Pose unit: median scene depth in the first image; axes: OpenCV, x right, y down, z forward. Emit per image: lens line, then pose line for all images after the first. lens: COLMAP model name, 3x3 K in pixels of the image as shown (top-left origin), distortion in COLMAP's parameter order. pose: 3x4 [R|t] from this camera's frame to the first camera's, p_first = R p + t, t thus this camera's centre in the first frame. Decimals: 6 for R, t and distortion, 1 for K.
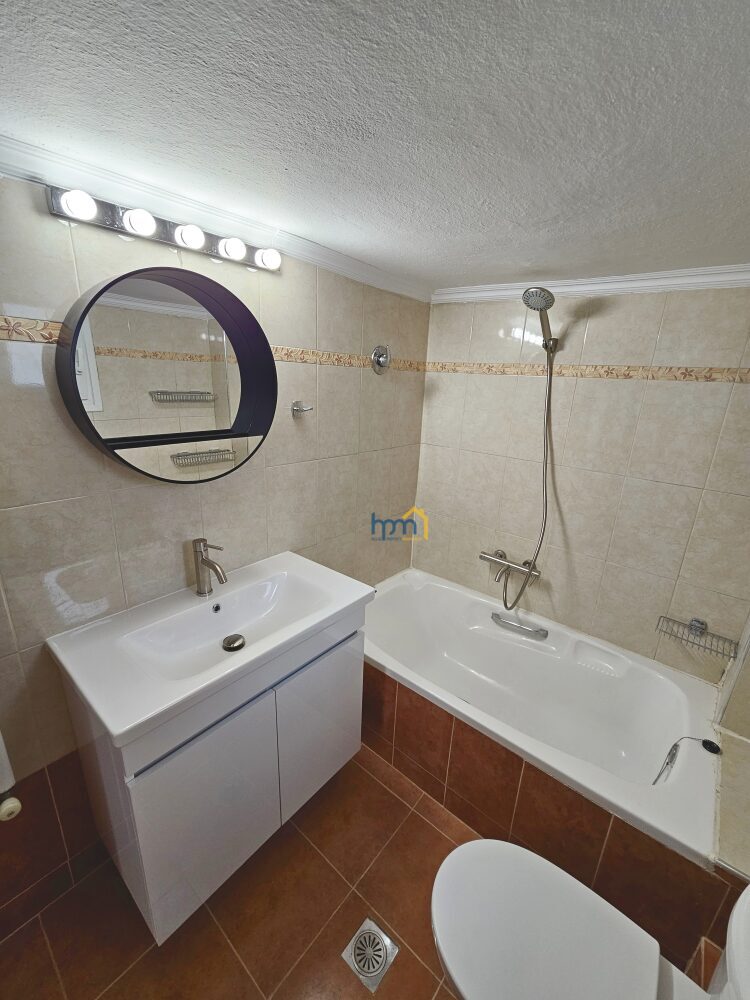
lens RADIAL K [[411.1, 0, 373.0], [0, 411.1, 509.4], [0, 0, 1]] dist [-0.003786, 0.001804]
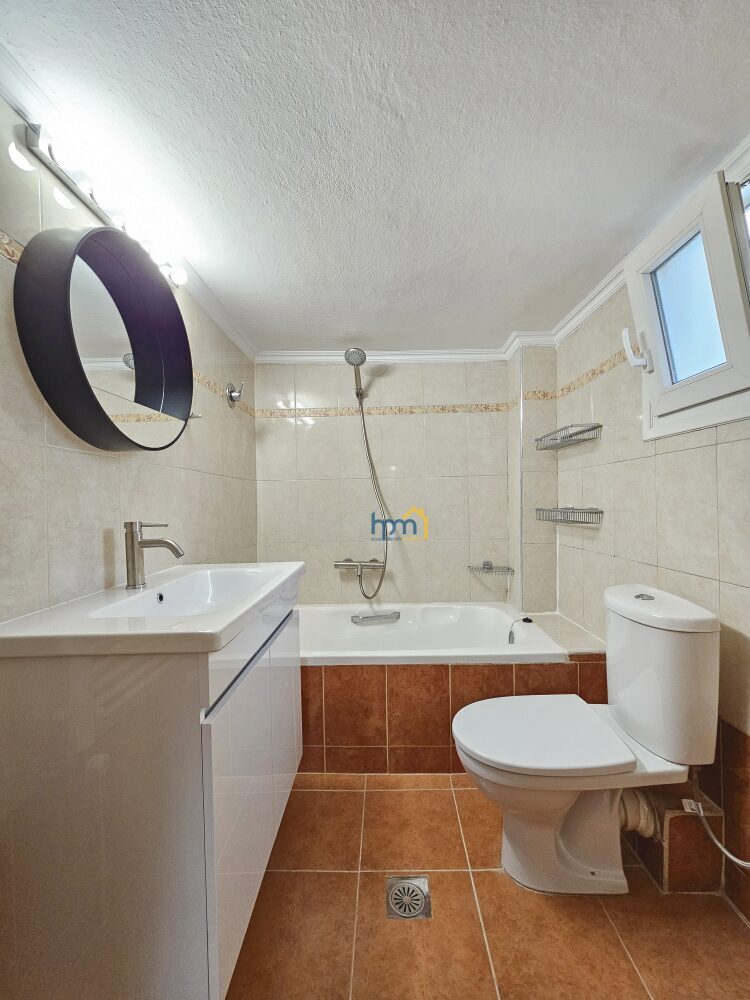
lens RADIAL K [[411.1, 0, 382.2], [0, 411.1, 504.0], [0, 0, 1]] dist [-0.003786, 0.001804]
pose [[0.776548, -0.067434, 0.626439, -0.433513], [0.241535, 0.950158, -0.197131, 0.266721], [-0.581923, 0.304389, 0.754131, 0.012661]]
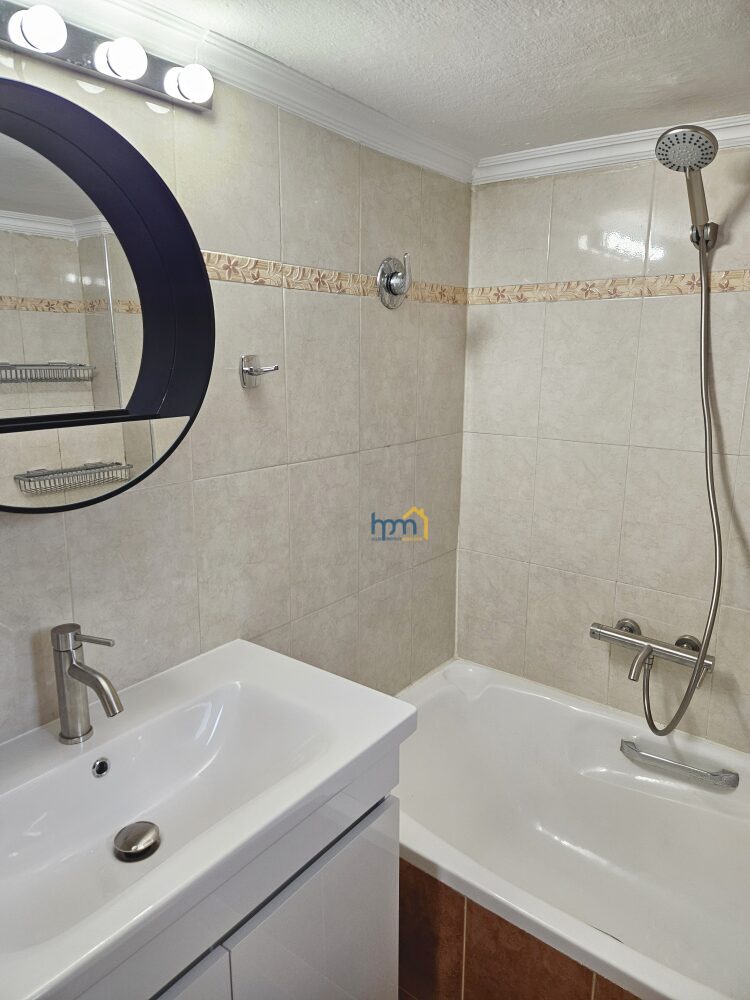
lens RADIAL K [[670.6, 0, 357.9], [0, 670.6, 498.8], [0, 0, 1]] dist [0.054250, -0.025127]
pose [[0.998964, -0.045123, 0.005912, -0.052850], [0.045470, 0.995028, -0.088611, 0.006823], [-0.001885, 0.088788, 0.996049, 0.133456]]
